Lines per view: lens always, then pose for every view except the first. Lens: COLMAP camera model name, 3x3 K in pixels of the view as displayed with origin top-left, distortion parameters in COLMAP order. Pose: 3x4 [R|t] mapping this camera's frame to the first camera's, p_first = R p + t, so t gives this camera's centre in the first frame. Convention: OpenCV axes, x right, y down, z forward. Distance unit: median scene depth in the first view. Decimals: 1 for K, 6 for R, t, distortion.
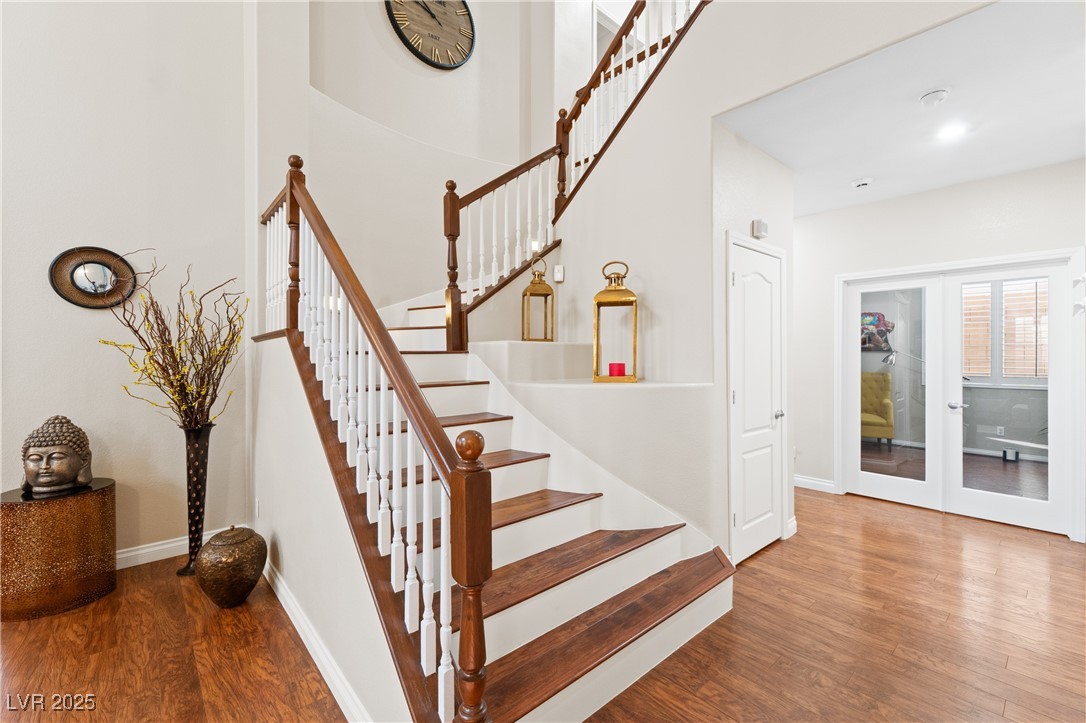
lens RADIAL K [[461.6, 0, 543.0], [0, 461.6, 361.5], [0, 0, 1]] dist [0.005222, 0.000462]
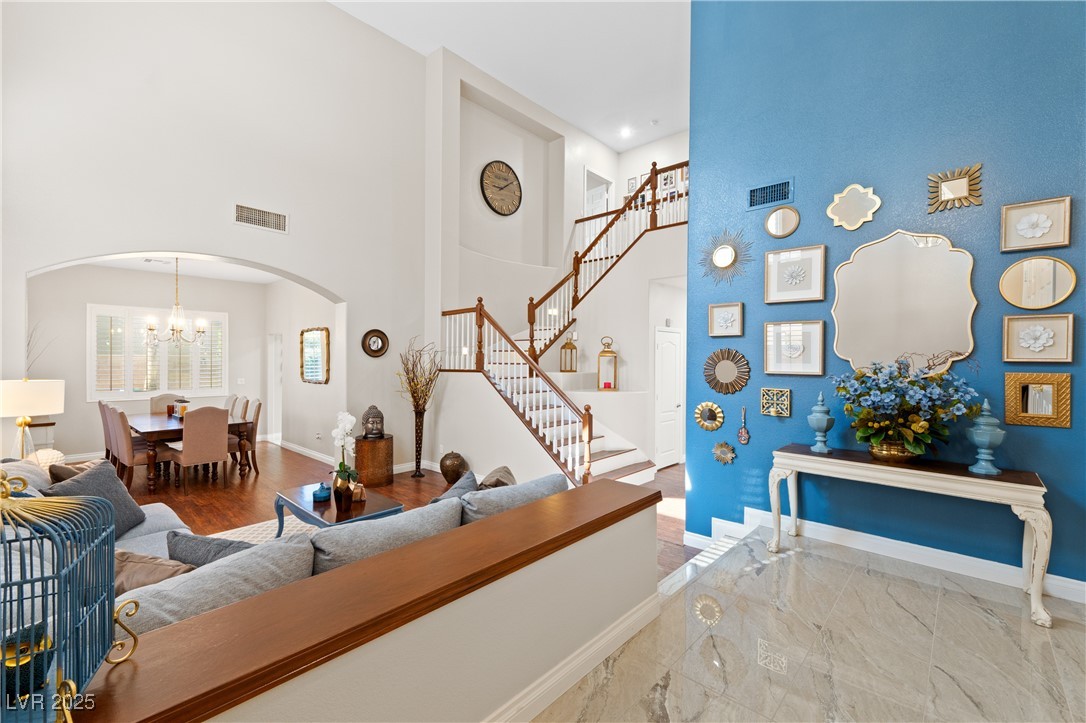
lens RADIAL K [[464.9, 0, 546.7], [0, 464.9, 348.6], [0, 0, 1]] dist [0.001935, 0.000633]
pose [[0.993060, 0.012367, 0.116955, -0.419589], [-0.008361, 0.999363, -0.034682, -0.084627], [-0.117309, 0.033464, 0.992531, -1.273651]]
